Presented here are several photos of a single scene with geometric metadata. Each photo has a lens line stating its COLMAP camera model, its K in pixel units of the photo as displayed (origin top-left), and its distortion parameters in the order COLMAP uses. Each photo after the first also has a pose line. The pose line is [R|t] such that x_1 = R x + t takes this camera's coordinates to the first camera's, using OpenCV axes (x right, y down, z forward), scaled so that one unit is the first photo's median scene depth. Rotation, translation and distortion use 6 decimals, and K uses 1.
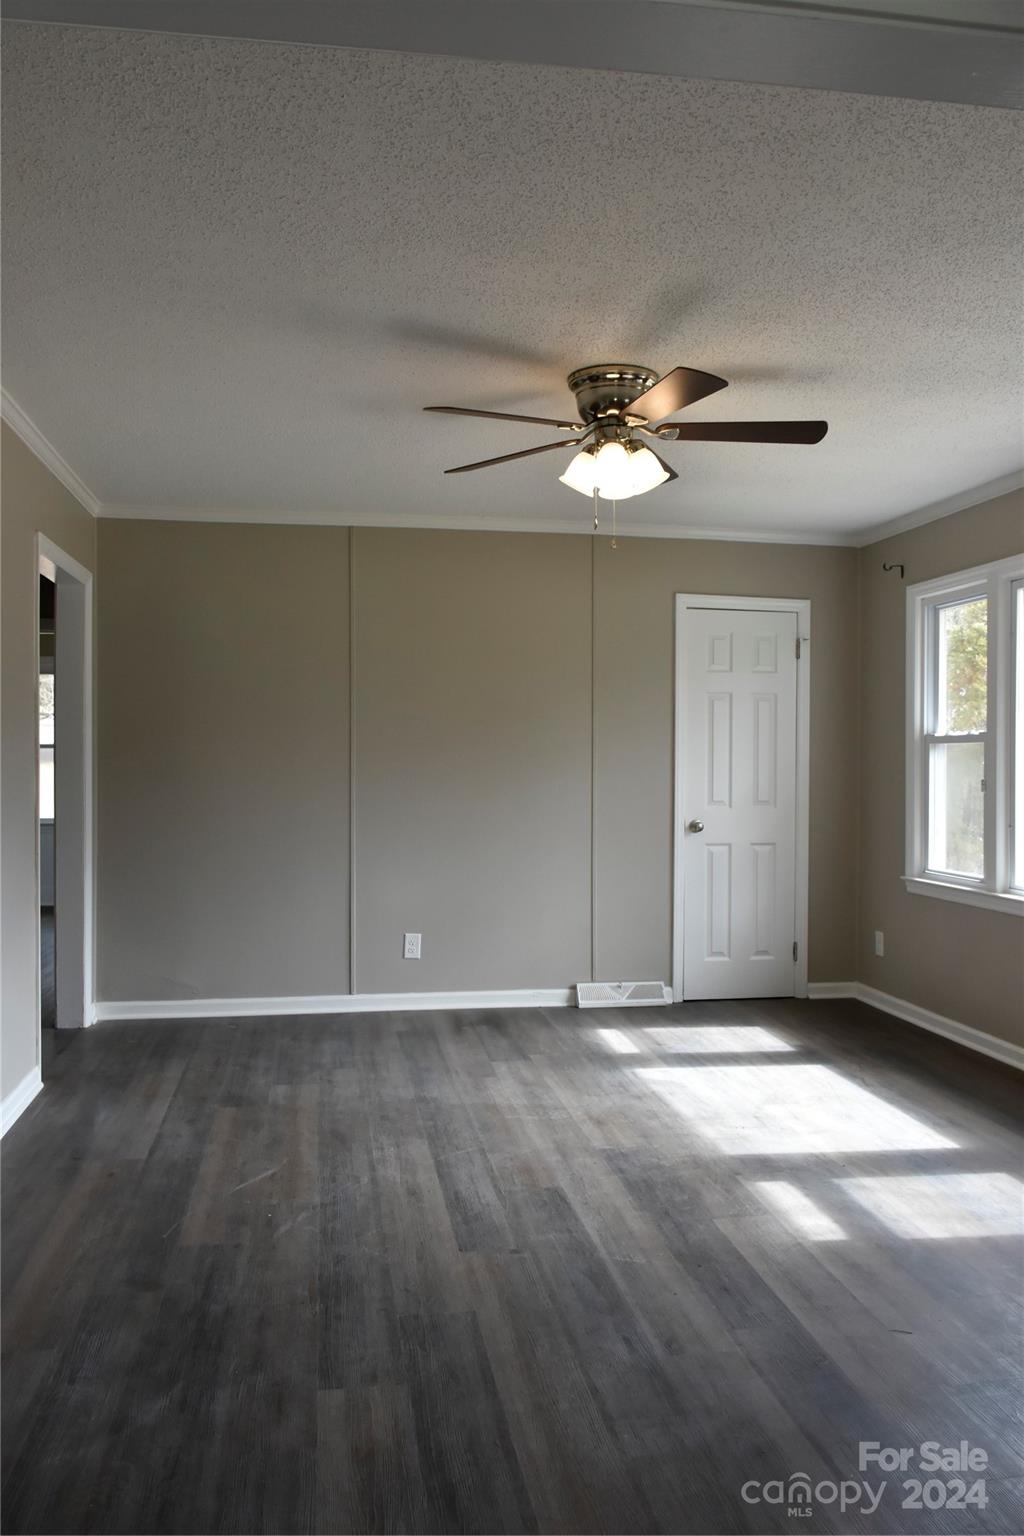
lens RADIAL K [[1177.5, 0, 512.0], [0, 1177.5, 768.0], [0, 0, 1]] dist [-0.002169, -0.002643]
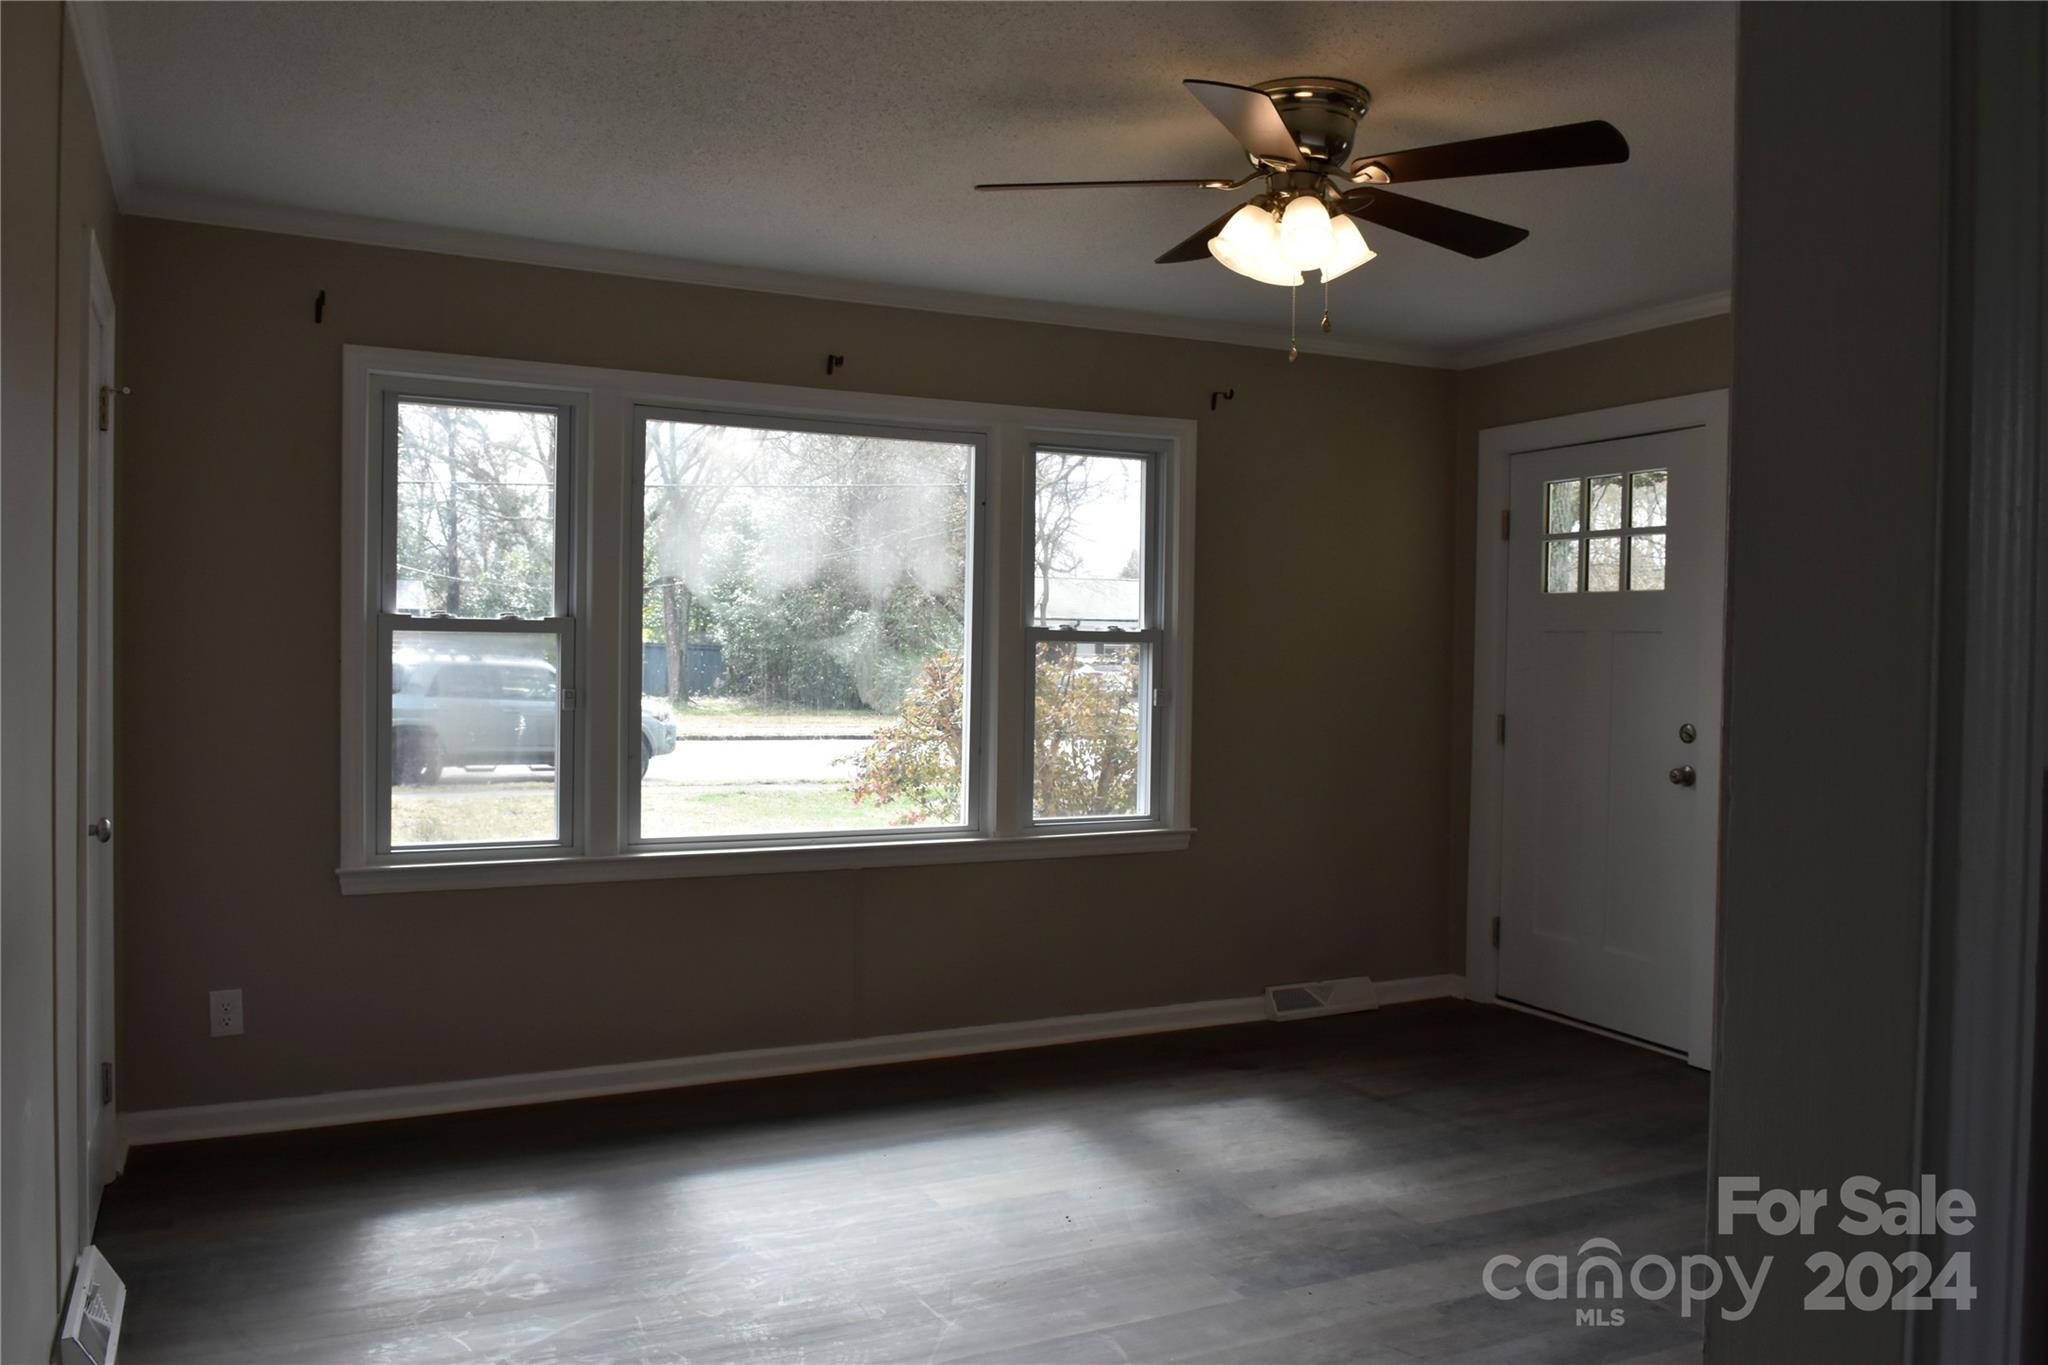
lens RADIAL K [[1569.9, 0, 1024.0], [0, 1569.9, 682.5], [0, 0, 1]] dist [-0.002169, -0.002643]
pose [[-0.304281, -0.032235, 0.952037, -0.710154], [-0.016753, 0.999454, 0.028486, -0.032460], [-0.952435, -0.007282, -0.304655, 1.419052]]
